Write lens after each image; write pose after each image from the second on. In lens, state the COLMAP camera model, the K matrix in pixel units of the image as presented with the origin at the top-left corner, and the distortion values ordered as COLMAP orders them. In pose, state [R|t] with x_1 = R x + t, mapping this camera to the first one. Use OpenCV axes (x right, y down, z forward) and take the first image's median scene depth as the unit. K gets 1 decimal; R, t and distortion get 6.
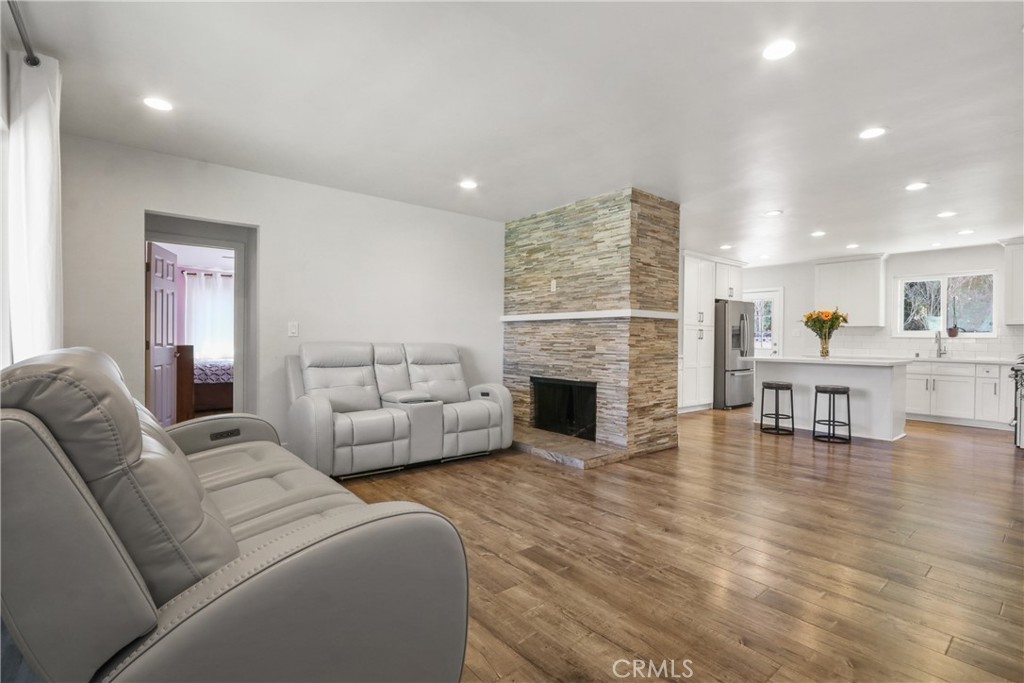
lens RADIAL K [[470.4, 0, 516.6], [0, 470.4, 342.6], [0, 0, 1]] dist [-0.013774, 0.000438]
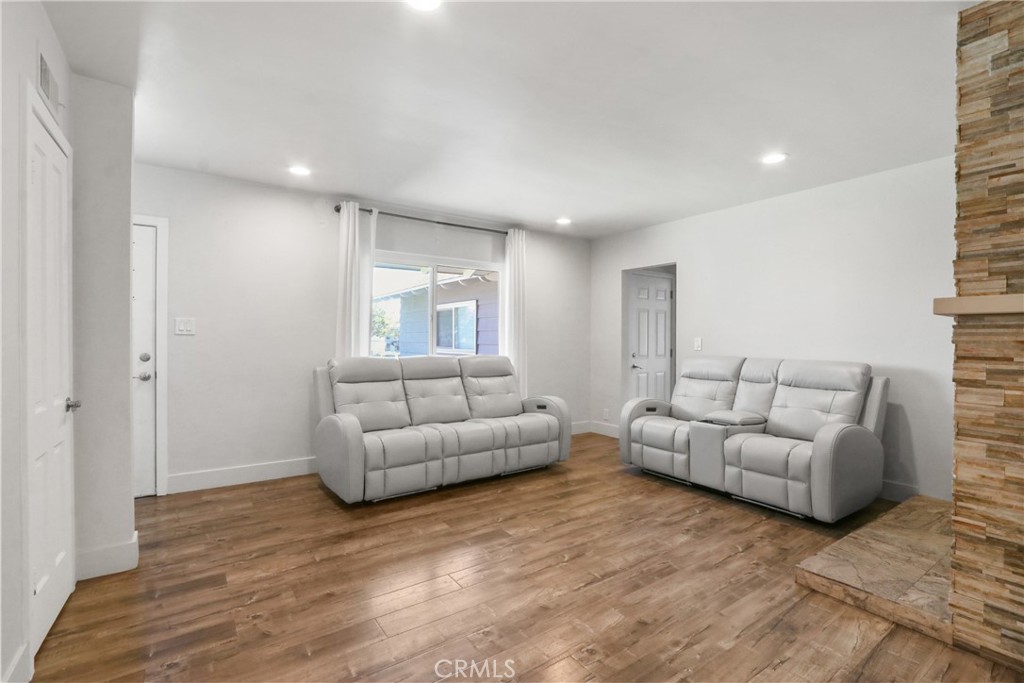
lens RADIAL K [[470.4, 0, 525.6], [0, 470.4, 342.9], [0, 0, 1]] dist [-0.013774, 0.000438]
pose [[-0.061921, -0.002391, -0.998078, 0.679461], [-0.012375, 0.999922, -0.001628, -0.023369], [0.998004, 0.012250, -0.061946, 0.624941]]
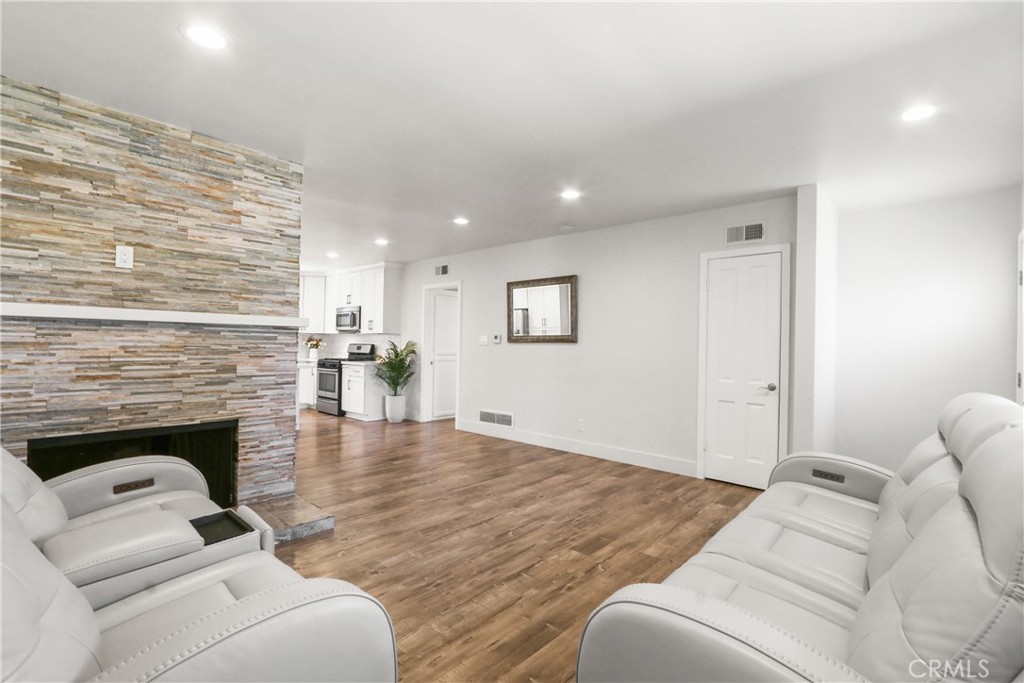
lens RADIAL K [[470.4, 0, 522.6], [0, 470.4, 344.3], [0, 0, 1]] dist [-0.013774, 0.000438]
pose [[-0.154283, -0.011716, 0.987957, -0.596519], [-0.014494, 0.999849, 0.009594, -0.038413], [-0.987920, -0.012839, -0.154429, 0.735957]]
